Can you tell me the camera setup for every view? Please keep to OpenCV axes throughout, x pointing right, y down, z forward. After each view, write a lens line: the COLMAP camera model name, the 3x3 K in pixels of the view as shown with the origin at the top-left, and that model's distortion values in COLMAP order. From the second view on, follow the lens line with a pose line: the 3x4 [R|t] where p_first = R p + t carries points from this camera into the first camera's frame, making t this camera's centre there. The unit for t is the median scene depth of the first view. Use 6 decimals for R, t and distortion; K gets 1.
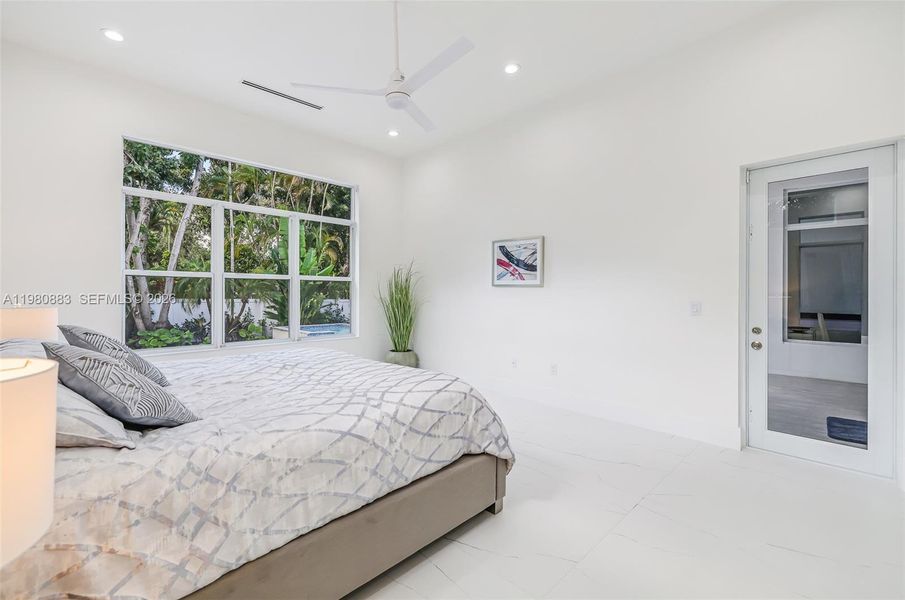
lens RADIAL K [[390.2, 0, 439.8], [0, 390.2, 293.6], [0, 0, 1]] dist [0.000585, -0.000138]
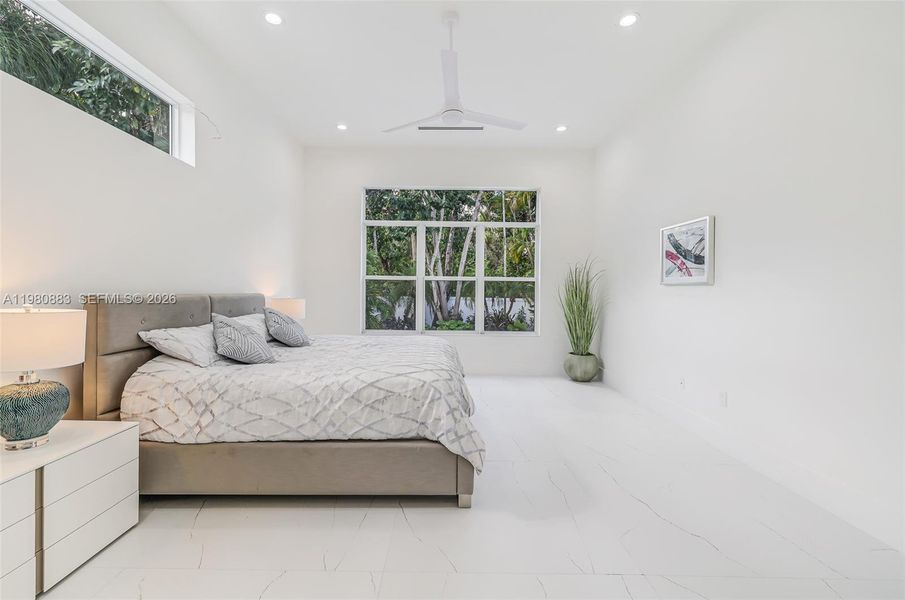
lens RADIAL K [[384.8, 0, 448.8], [0, 384.8, 298.7], [0, 0, 1]] dist [-0.001595, -0.000114]
pose [[0.719995, 0.016319, -0.693787, 0.408624], [-0.009890, 0.999863, 0.013254, 0.004065], [0.693908, -0.002681, 0.720058, 0.131422]]
